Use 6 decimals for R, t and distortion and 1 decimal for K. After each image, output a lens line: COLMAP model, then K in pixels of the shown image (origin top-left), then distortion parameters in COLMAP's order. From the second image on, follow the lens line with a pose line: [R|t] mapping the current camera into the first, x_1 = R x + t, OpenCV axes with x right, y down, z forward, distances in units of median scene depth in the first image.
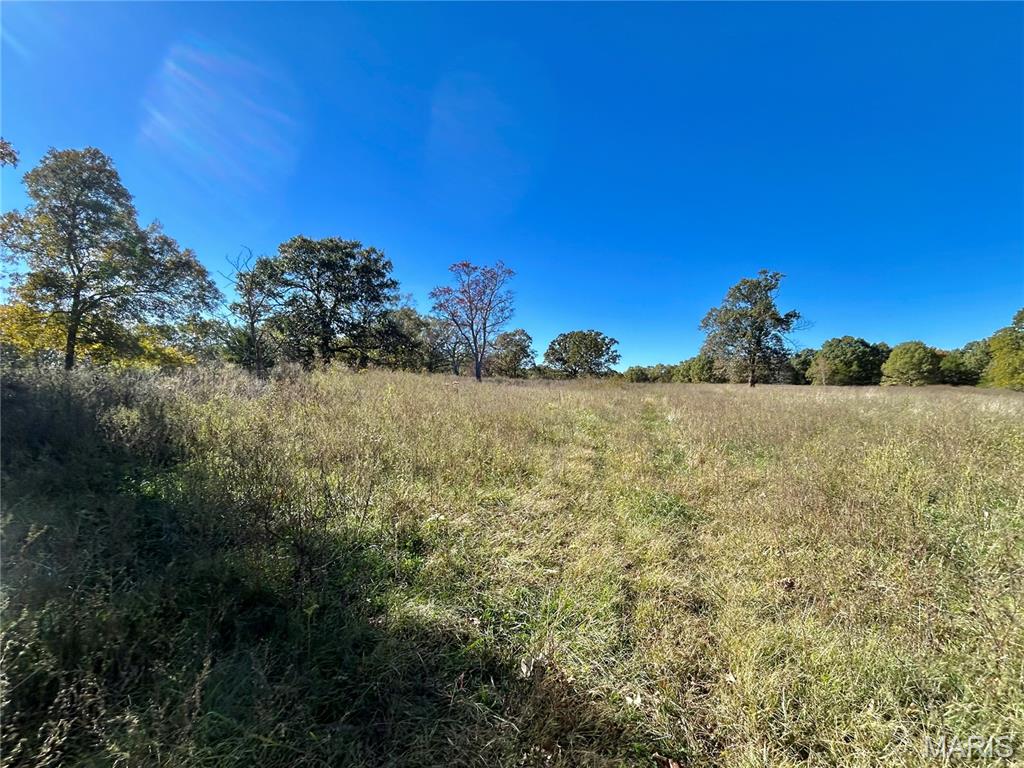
lens RADIAL K [[416.8, 0, 507.8], [0, 416.8, 381.4], [0, 0, 1]] dist [0.000273, 0.000638]
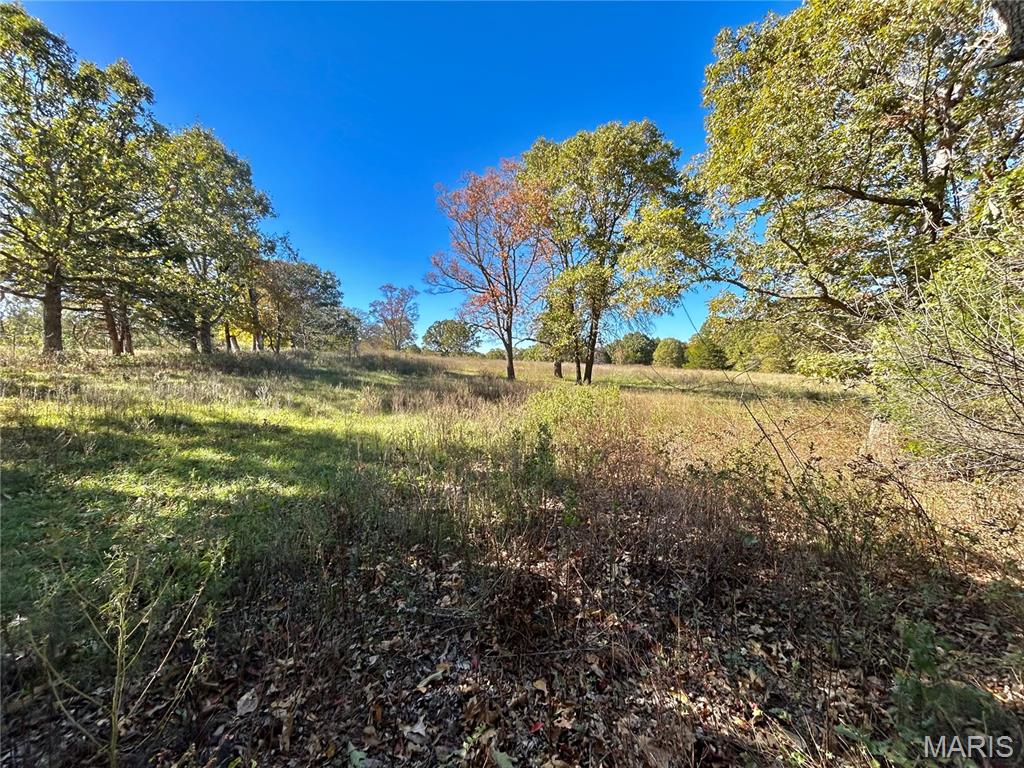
lens RADIAL K [[416.8, 0, 513.7], [0, 416.8, 380.0], [0, 0, 1]] dist [0.000273, 0.000638]
pose [[0.944999, 0.003891, 0.327051, -0.064989], [-0.018677, 0.998940, 0.042081, 0.004687], [-0.326541, -0.045875, 0.944069, -0.275128]]
